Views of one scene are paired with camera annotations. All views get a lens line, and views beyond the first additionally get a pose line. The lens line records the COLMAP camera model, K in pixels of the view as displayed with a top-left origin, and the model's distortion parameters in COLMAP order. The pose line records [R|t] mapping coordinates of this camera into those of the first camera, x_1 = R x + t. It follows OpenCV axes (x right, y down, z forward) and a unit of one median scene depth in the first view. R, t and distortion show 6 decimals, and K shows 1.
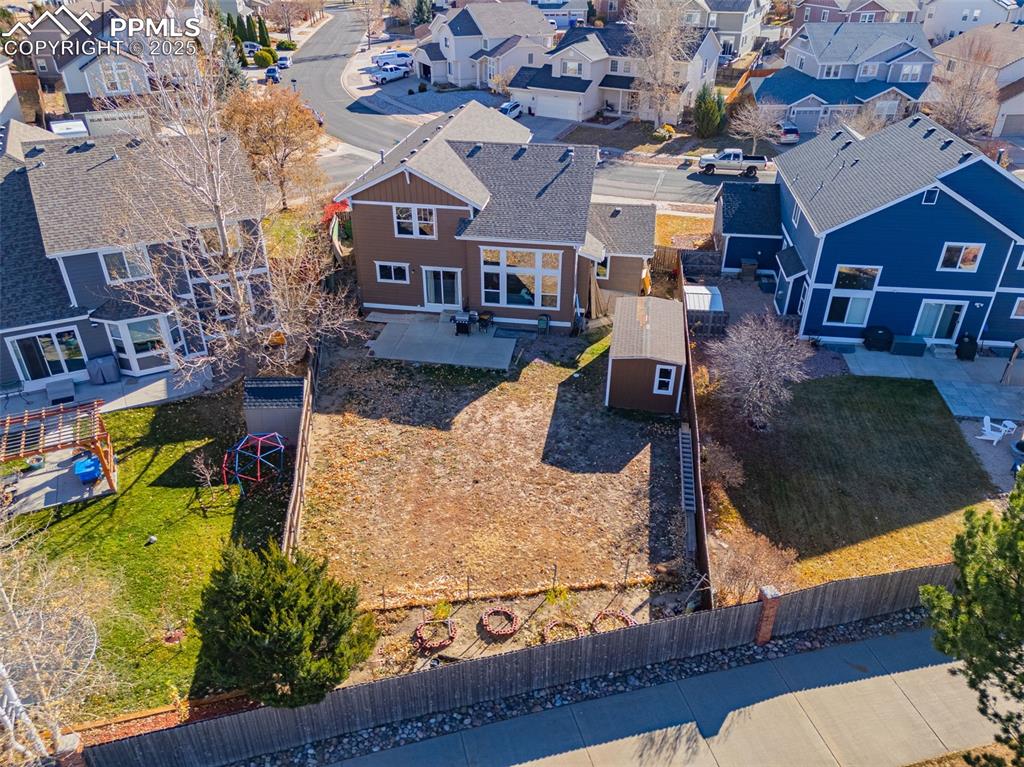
lens RADIAL K [[753.2, 0, 512.0], [0, 753.2, 383.5], [0, 0, 1]] dist [0.068311, -0.002606]
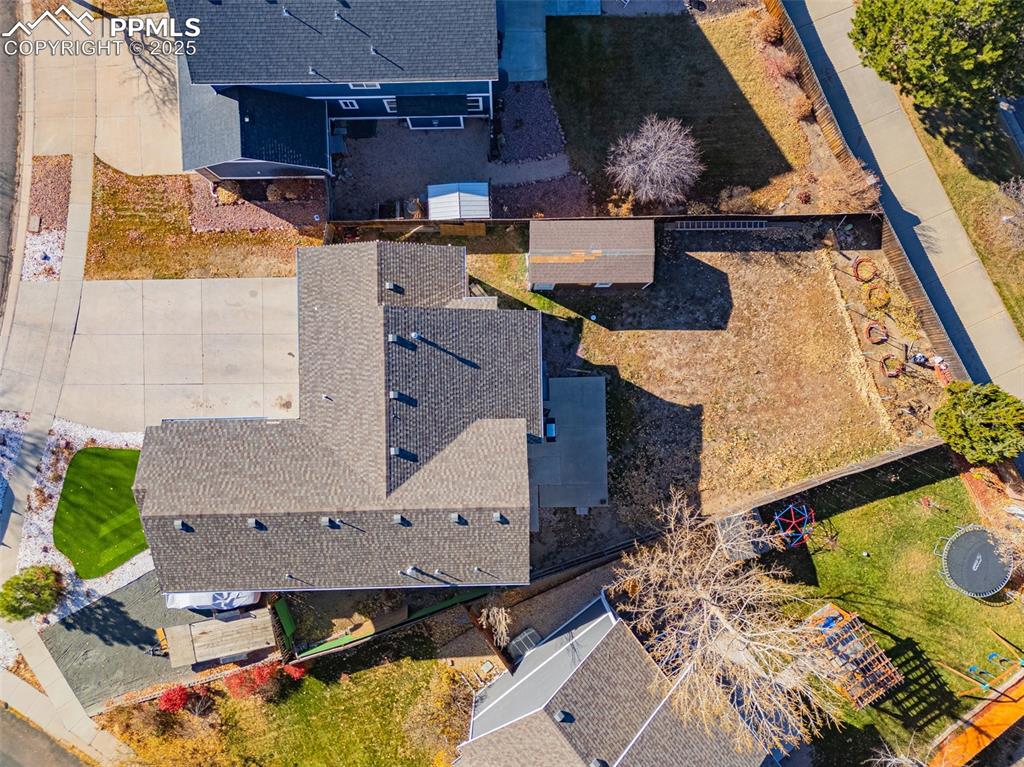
lens RADIAL K [[753.2, 0, 512.0], [0, 753.2, 383.5], [0, 0, 1]] dist [0.068311, -0.002606]
pose [[-0.170690, -0.985325, -0.000082, 0.009226], [0.495777, -0.085957, 0.864185, -1.224909], [-0.851510, 0.147467, 0.503174, 0.621757]]
